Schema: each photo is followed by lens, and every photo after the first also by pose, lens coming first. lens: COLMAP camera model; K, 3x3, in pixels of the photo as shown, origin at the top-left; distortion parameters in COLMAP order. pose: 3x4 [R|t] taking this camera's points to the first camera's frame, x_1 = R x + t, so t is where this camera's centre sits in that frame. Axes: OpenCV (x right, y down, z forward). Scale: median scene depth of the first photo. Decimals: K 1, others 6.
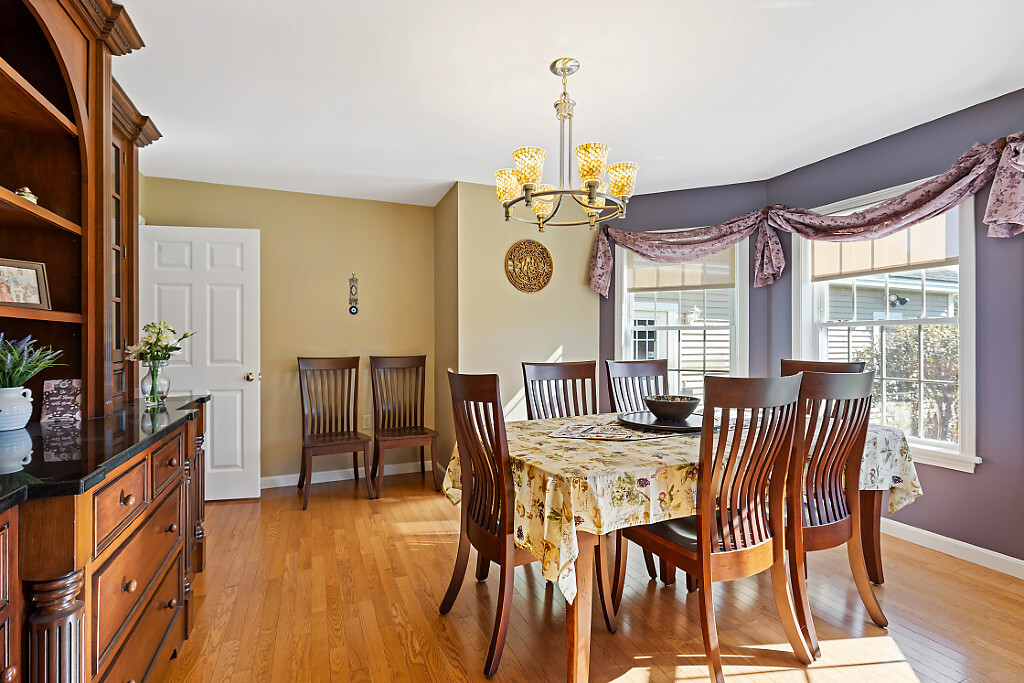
lens RADIAL K [[468.2, 0, 510.0], [0, 468.2, 342.2], [0, 0, 1]] dist [-0.002195, 0.000317]
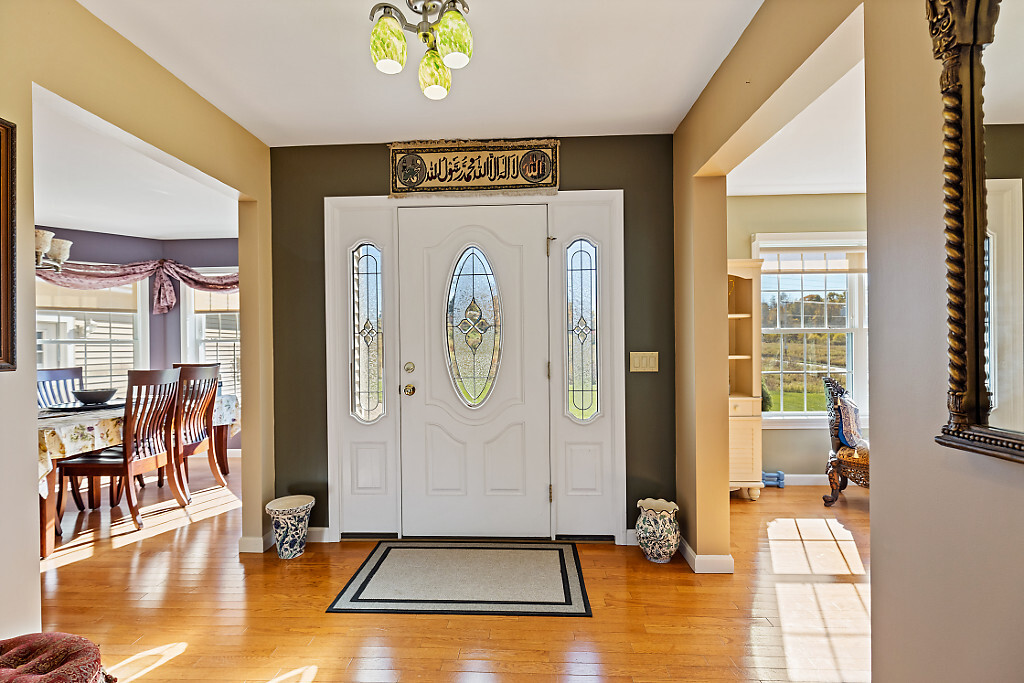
lens RADIAL K [[468.2, 0, 510.8], [0, 468.2, 347.4], [0, 0, 1]] dist [-0.002195, 0.000317]
pose [[0.421372, -0.005905, 0.906869, -0.387516], [0.012764, 0.999918, 0.000580, -0.003543], [-0.906798, 0.011330, 0.421413, -0.728867]]
